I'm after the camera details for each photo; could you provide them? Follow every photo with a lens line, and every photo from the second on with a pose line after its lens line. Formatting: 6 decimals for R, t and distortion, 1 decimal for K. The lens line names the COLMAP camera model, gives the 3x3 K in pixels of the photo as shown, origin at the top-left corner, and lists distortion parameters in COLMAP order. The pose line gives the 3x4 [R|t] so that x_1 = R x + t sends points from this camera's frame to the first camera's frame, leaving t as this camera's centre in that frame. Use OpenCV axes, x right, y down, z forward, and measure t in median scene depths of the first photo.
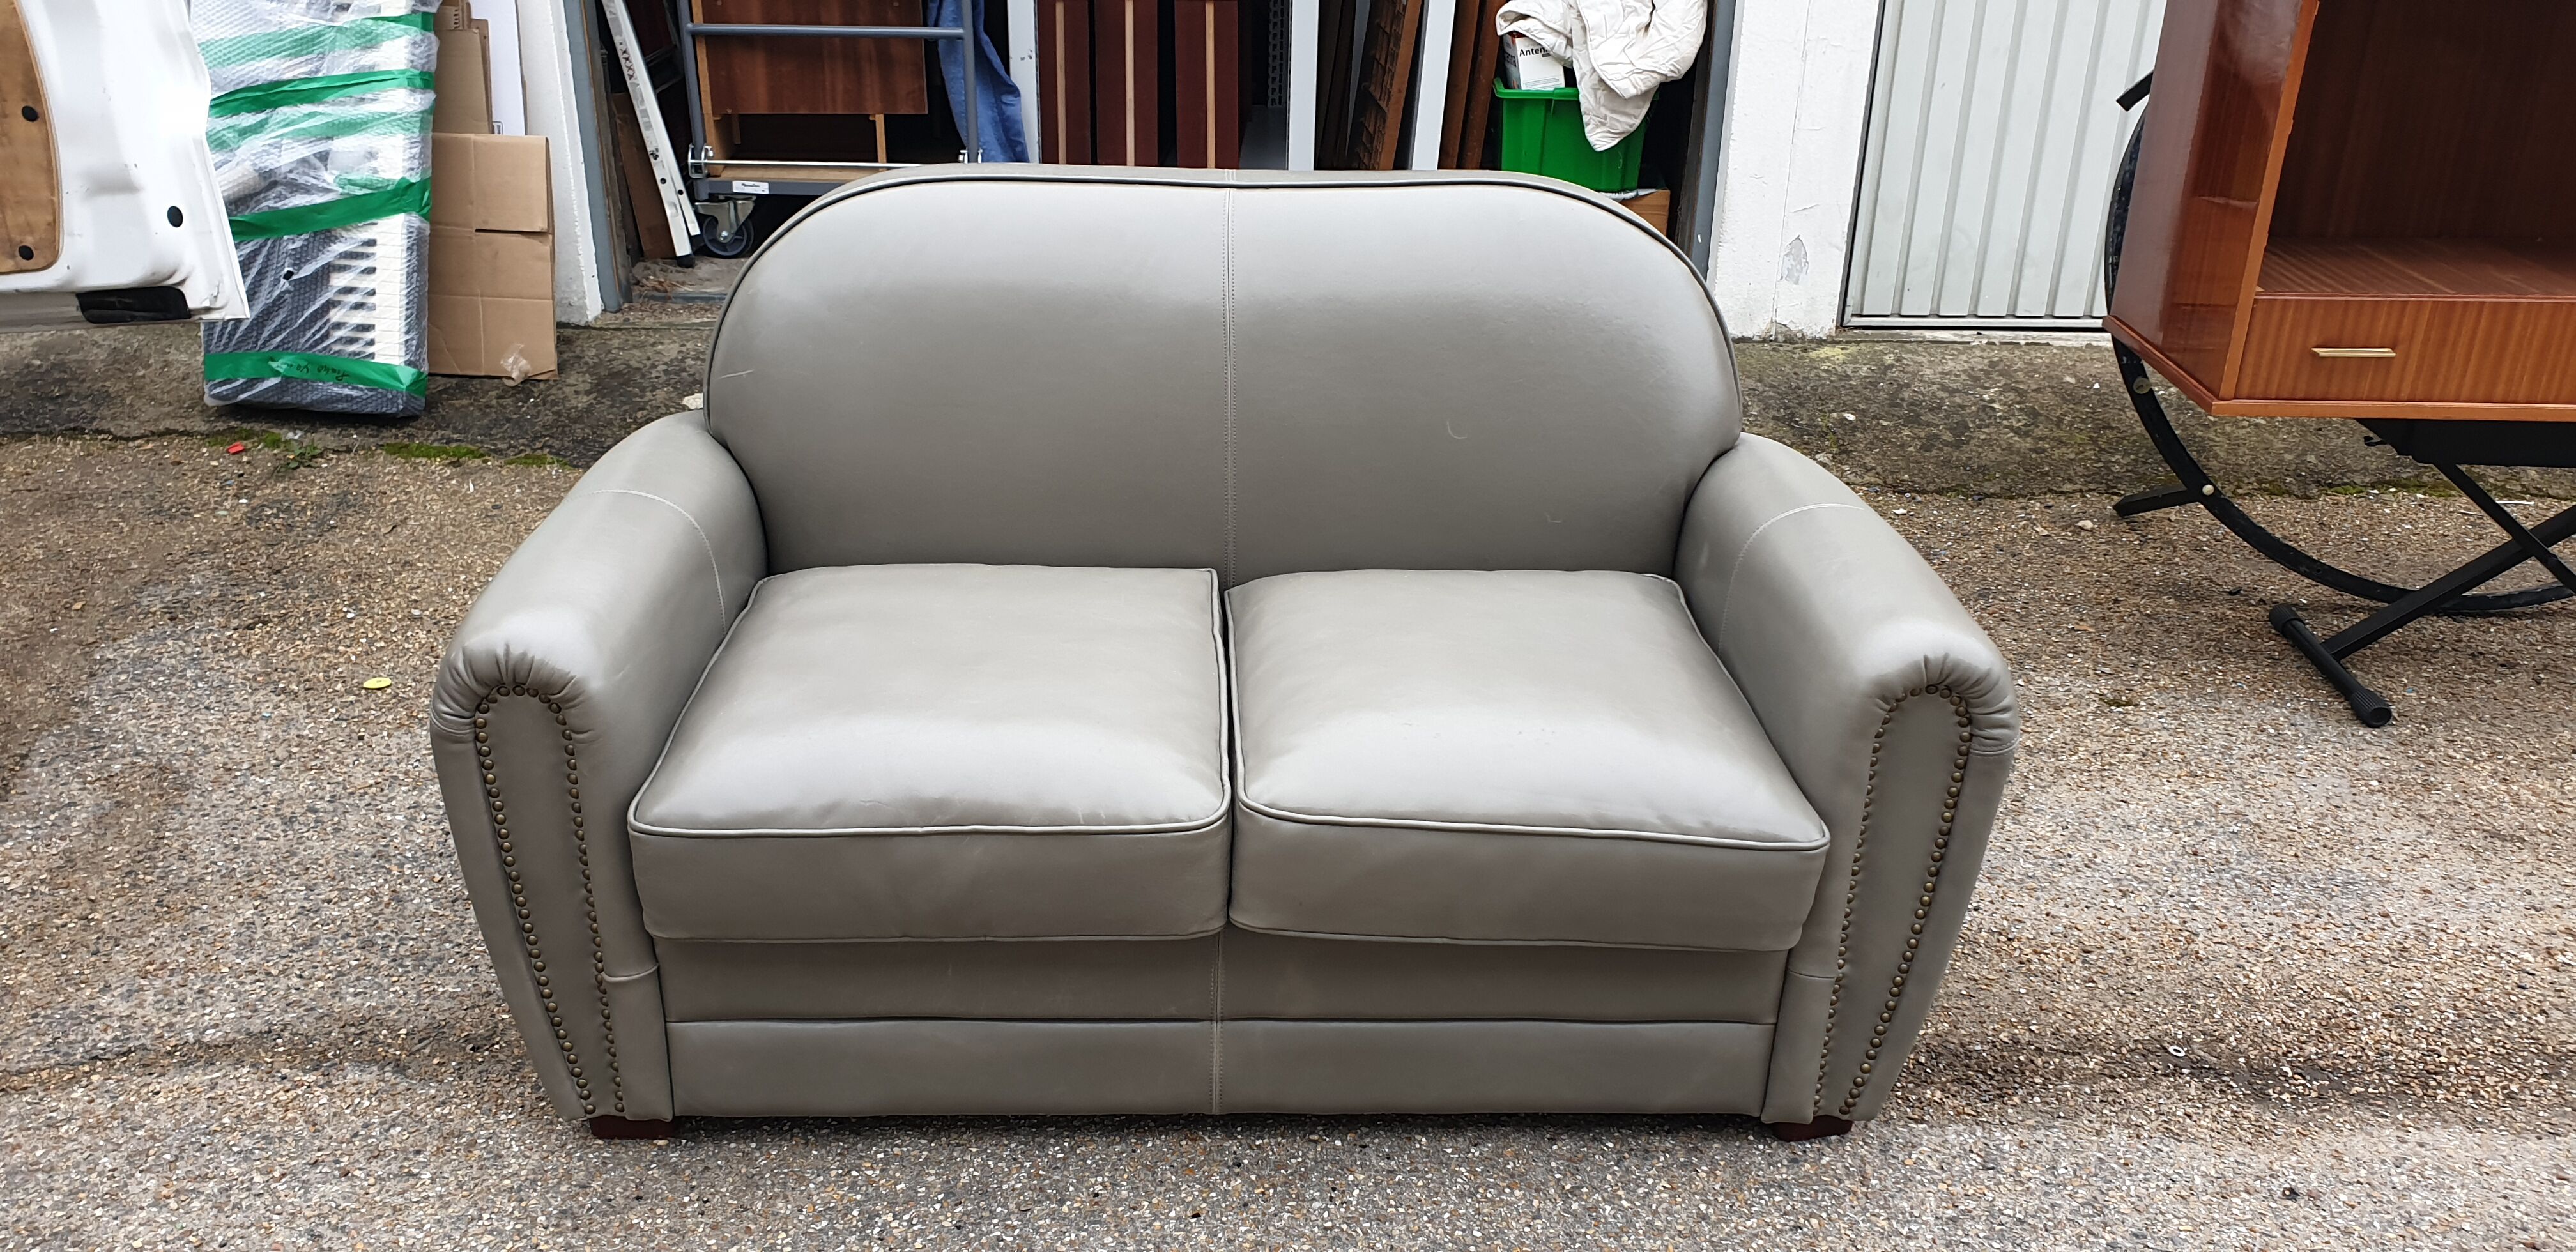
lens RADIAL K [[1978.3, 0, 1288.0], [0, 1978.3, 626.0], [0, 0, 1]] dist [0.016535, 0.002215]
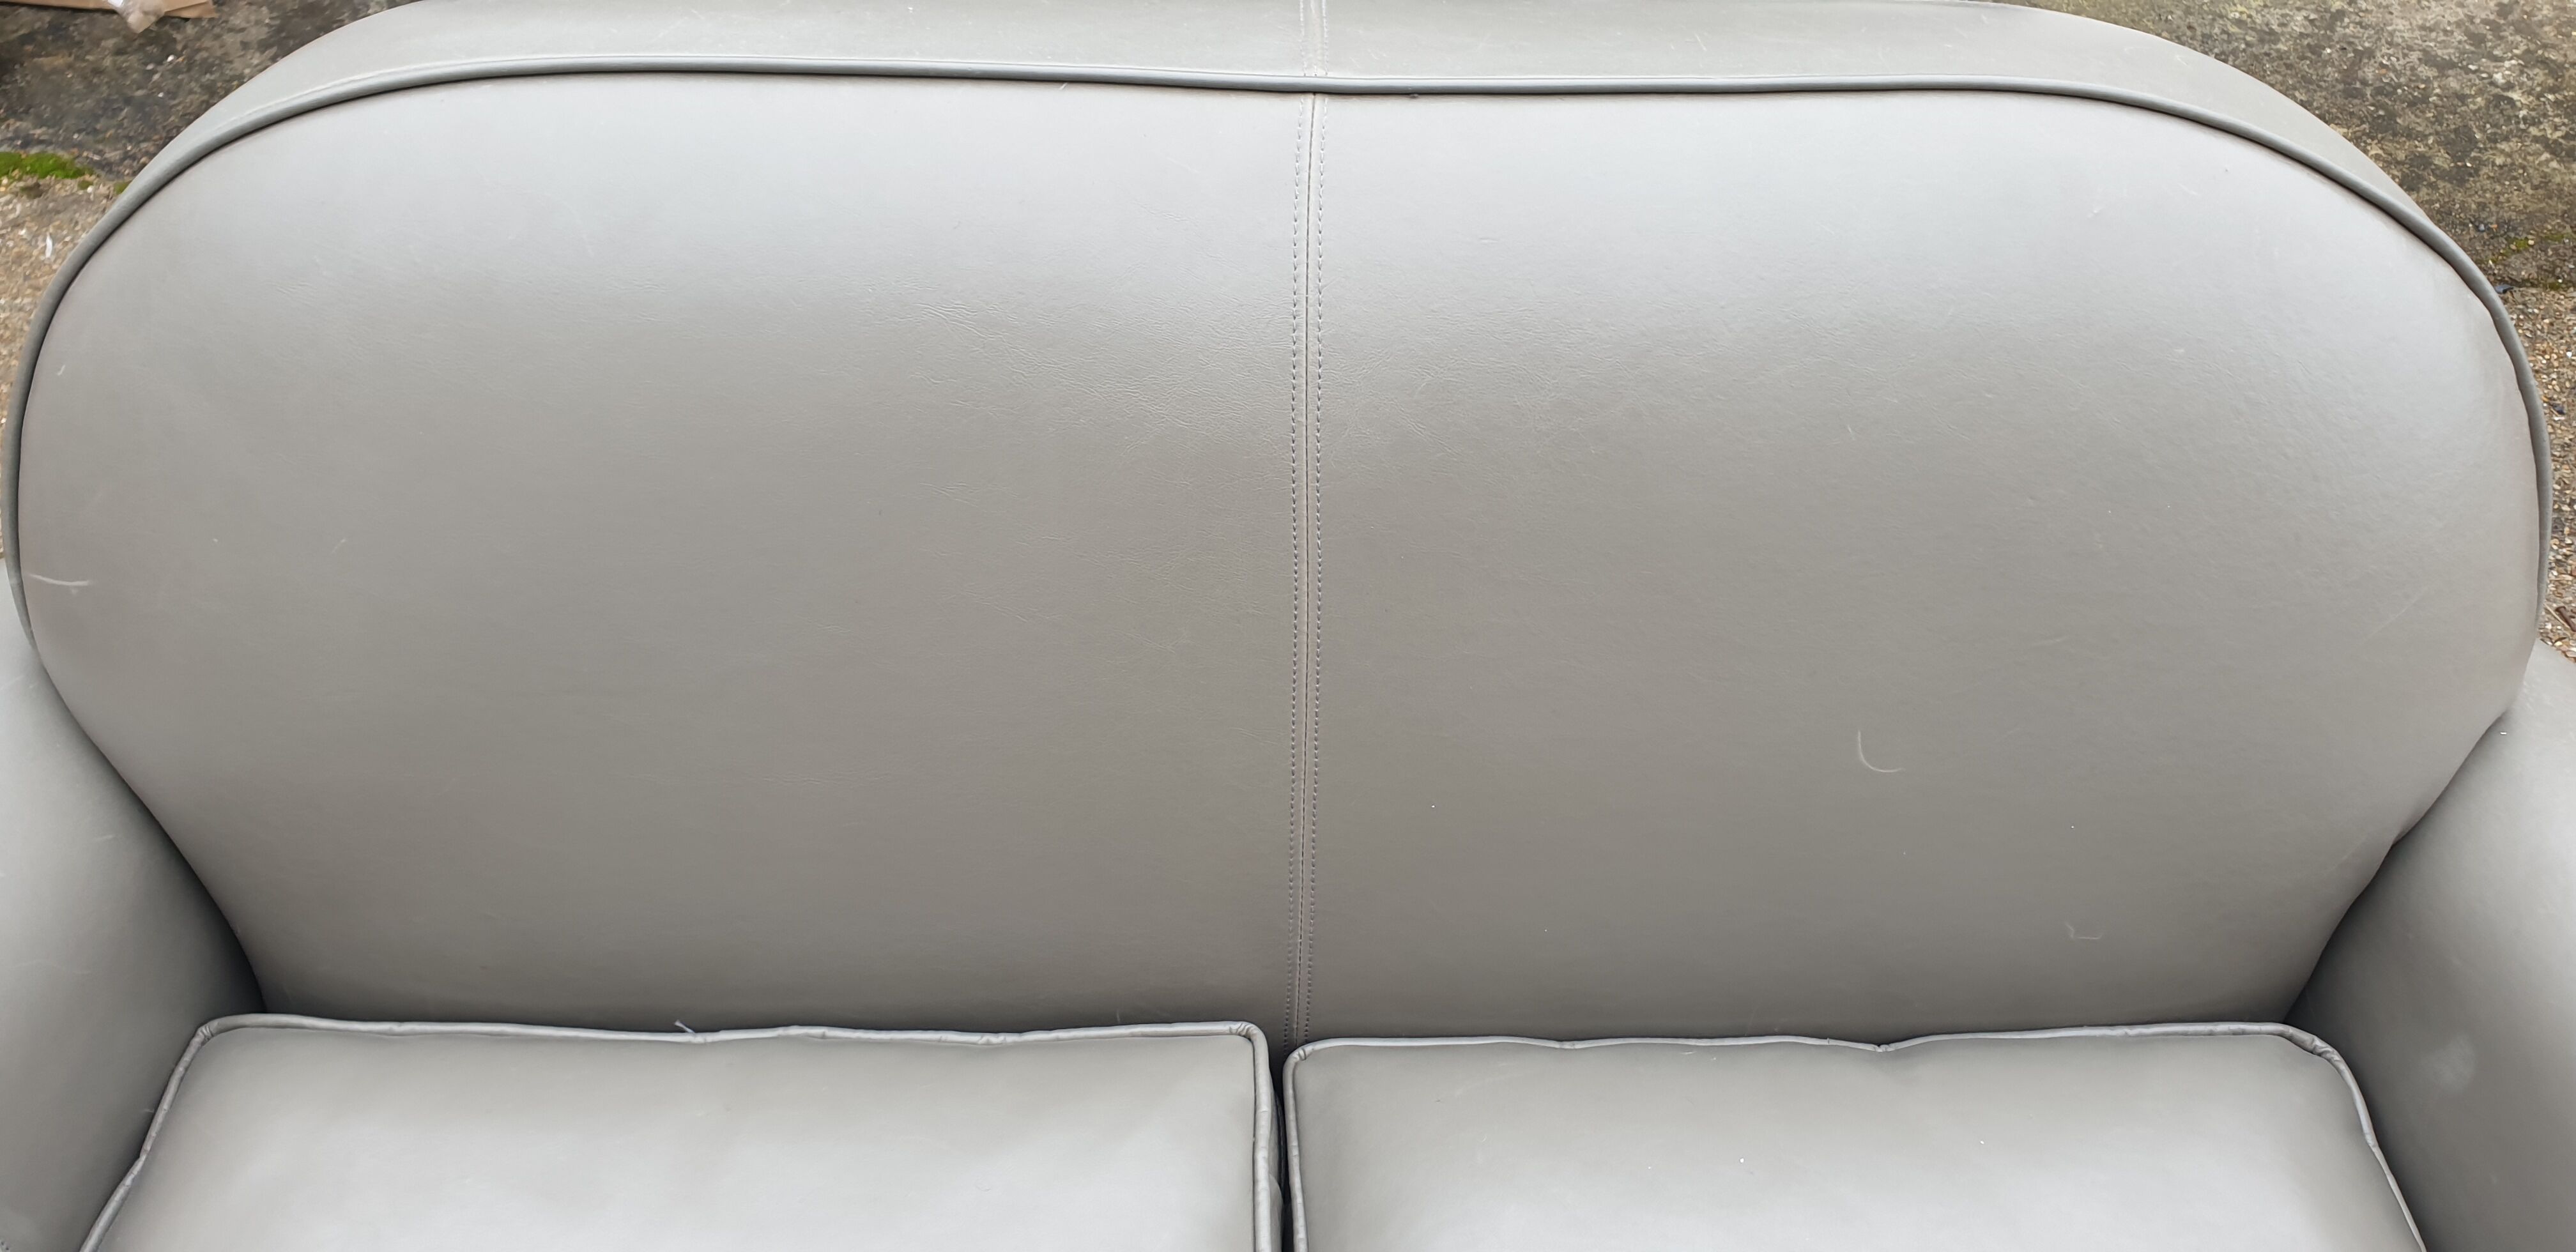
lens RADIAL K [[1982.5, 0, 1310.9], [0, 1982.5, 622.0], [0, 0, 1]] dist [-0.000184, 0.037390]
pose [[0.999725, 0.021465, -0.009464, -0.021400], [-0.017708, 0.955113, 0.295711, -0.209955], [0.015387, -0.295463, 0.955230, 0.546304]]
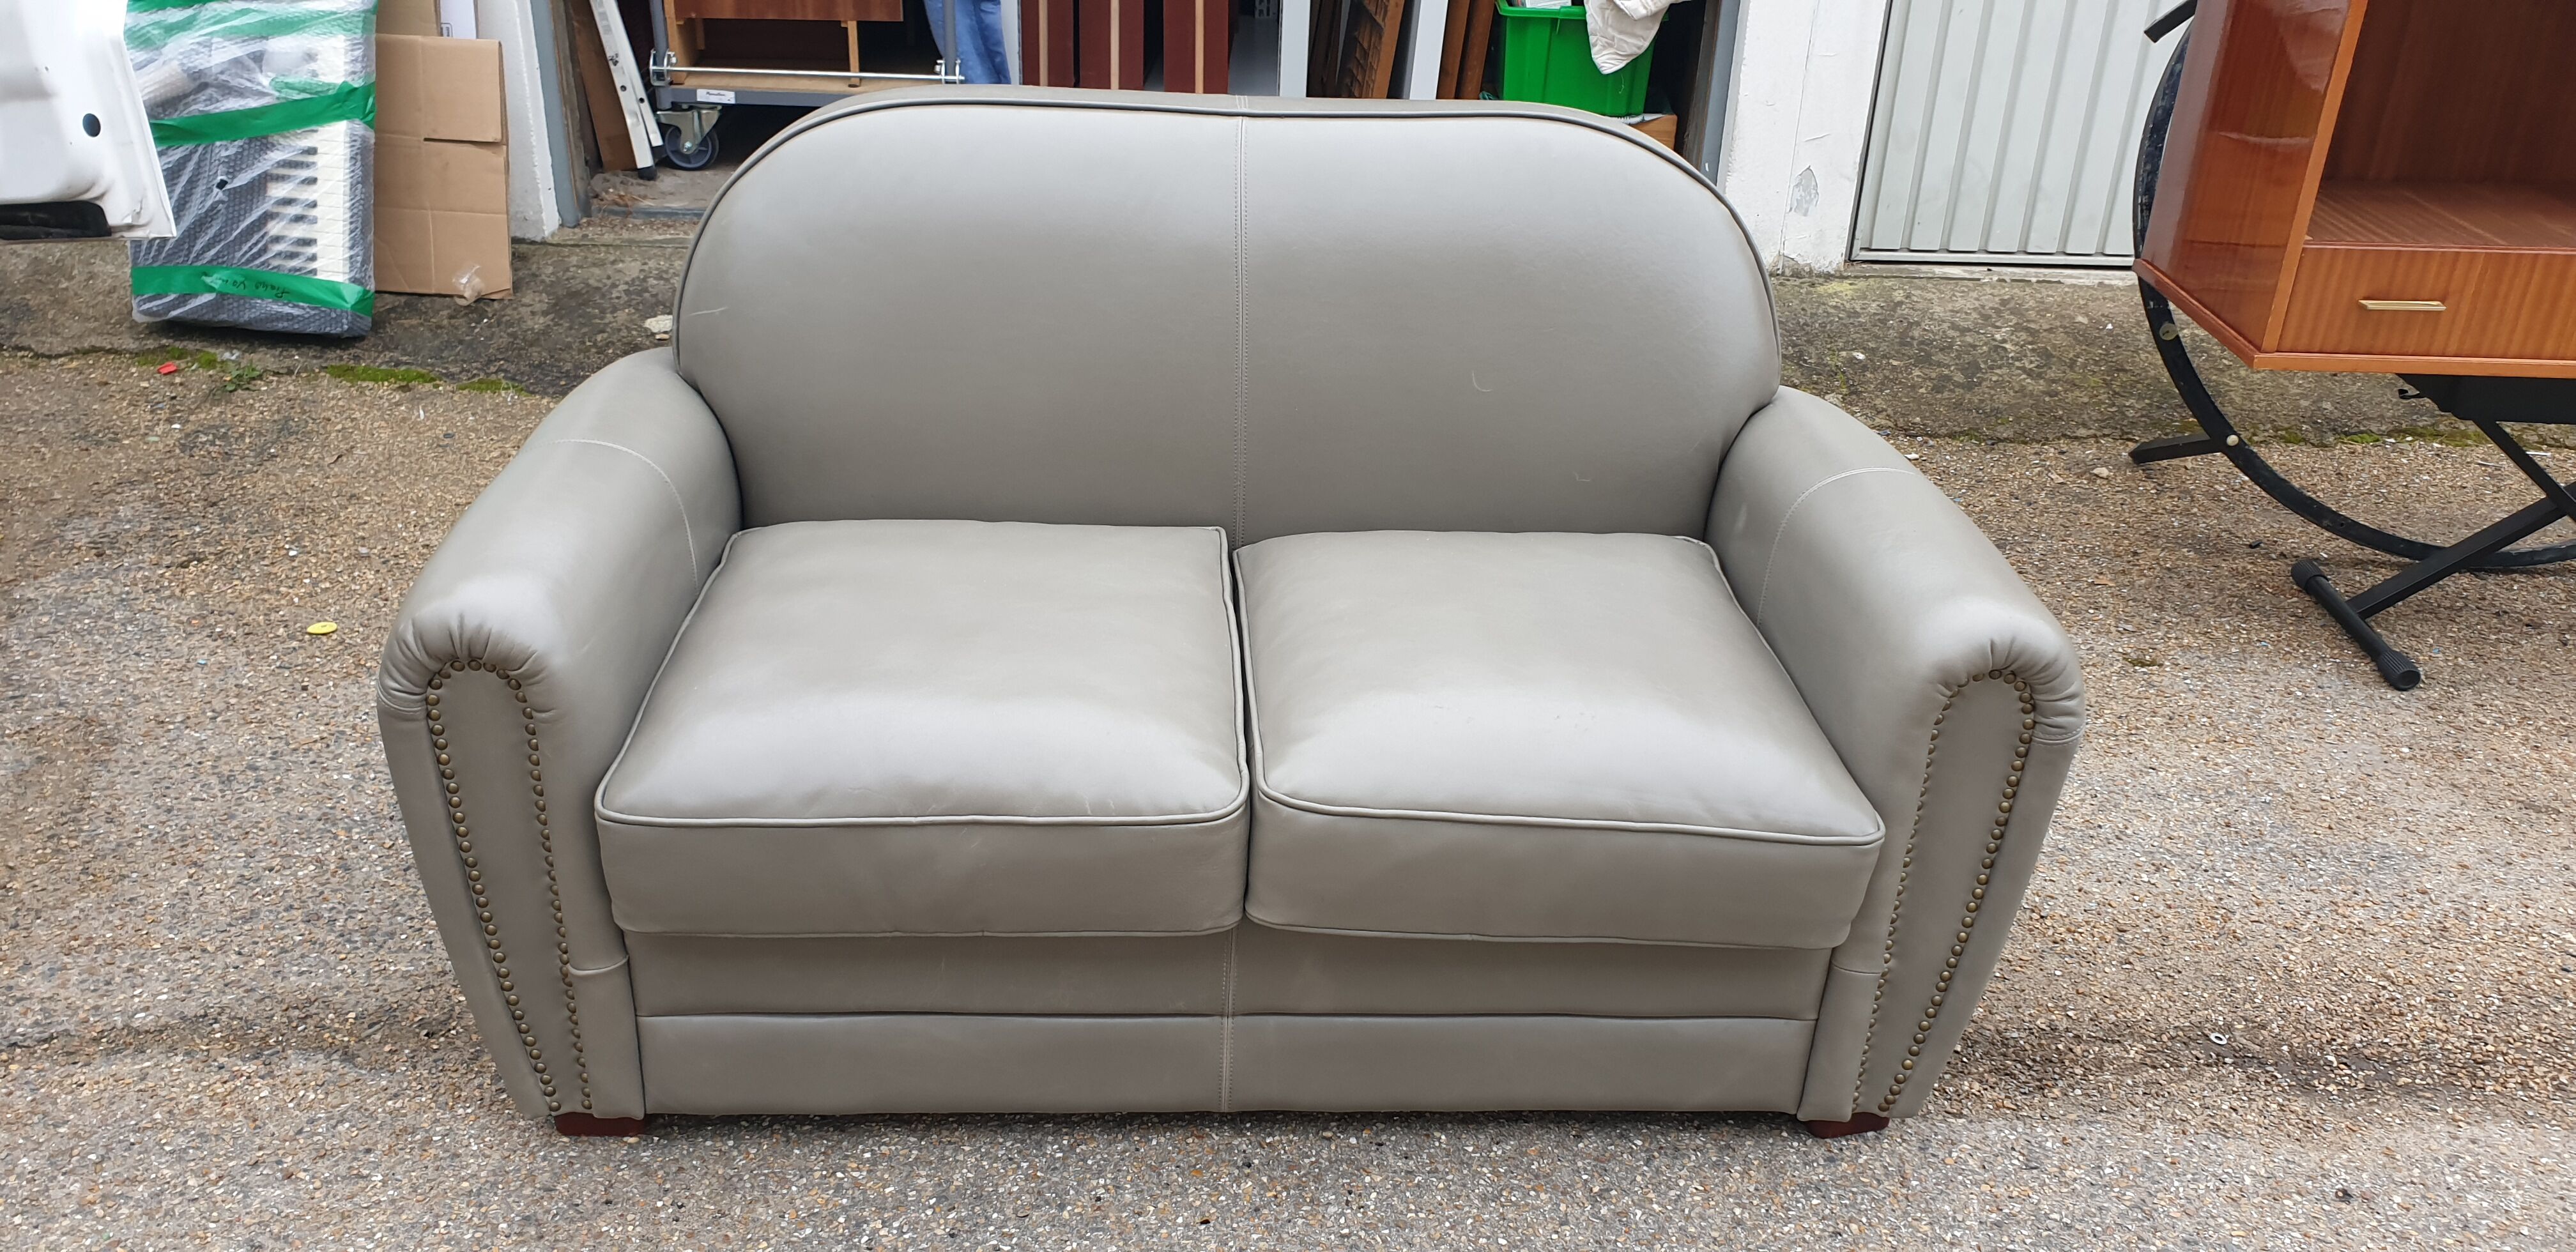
lens RADIAL K [[1982.5, 0, 1310.9], [0, 1982.5, 622.0], [0, 0, 1]] dist [-0.000184, 0.037390]
pose [[0.999528, 0.008807, 0.029448, -0.019589], [-0.010030, 0.999083, 0.041621, -0.020388], [-0.029055, -0.041896, 0.998699, 0.050528]]
